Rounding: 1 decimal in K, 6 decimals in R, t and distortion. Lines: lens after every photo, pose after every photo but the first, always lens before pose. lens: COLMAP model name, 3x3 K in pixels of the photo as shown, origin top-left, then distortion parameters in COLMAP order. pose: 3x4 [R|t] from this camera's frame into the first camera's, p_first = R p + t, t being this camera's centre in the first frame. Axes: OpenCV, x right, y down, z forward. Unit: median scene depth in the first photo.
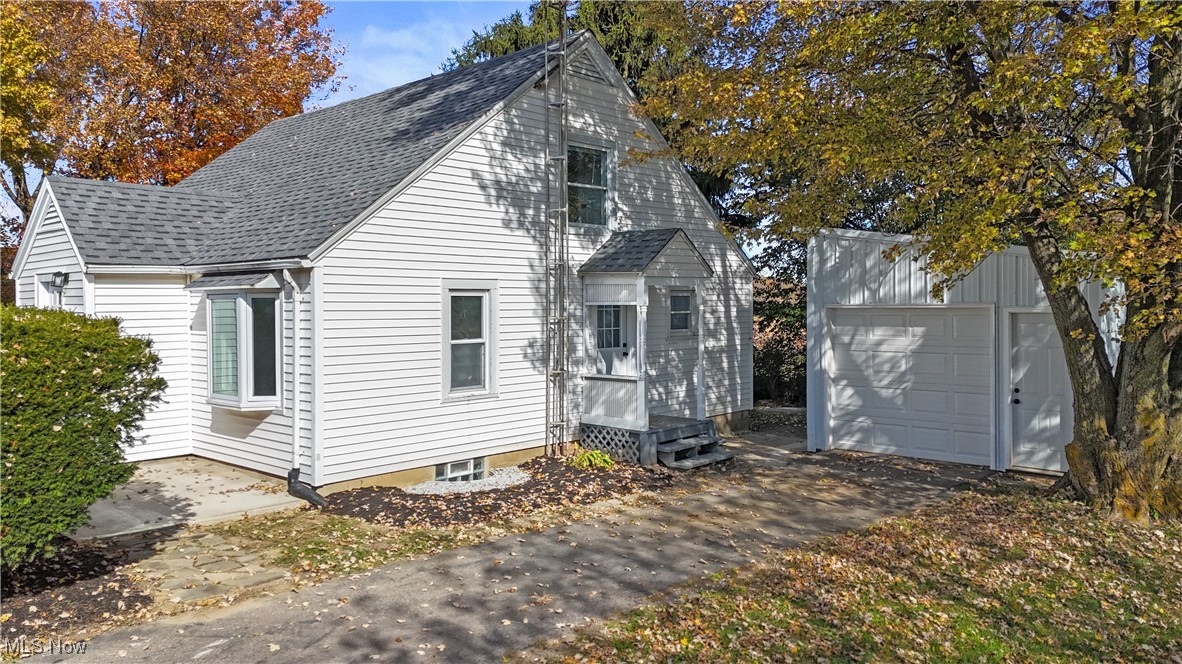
lens RADIAL K [[855.8, 0, 592.0], [0, 855.8, 326.1], [0, 0, 1]] dist [0.048713, -0.018779]
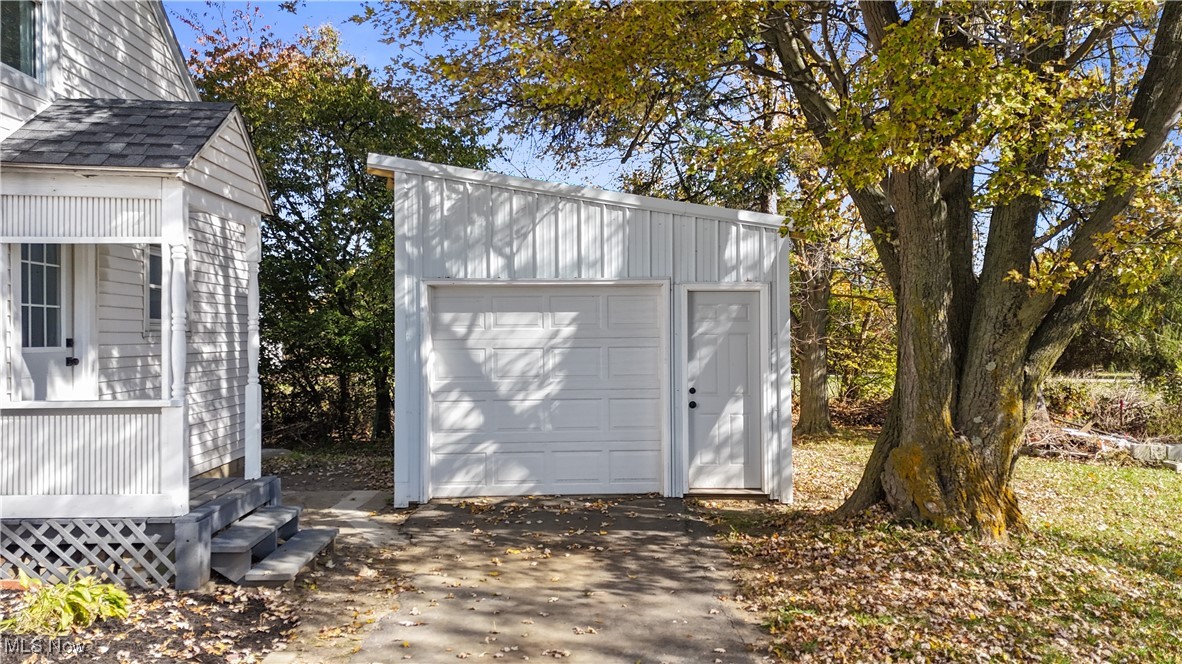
lens RADIAL K [[855.8, 0, 595.0], [0, 855.8, 337.8], [0, 0, 1]] dist [0.048713, -0.018779]
pose [[0.704275, 0.001135, 0.709927, -0.110656], [0.018457, 0.999631, -0.019908, 0.038363], [-0.709688, 0.027124, 0.703994, 0.489373]]
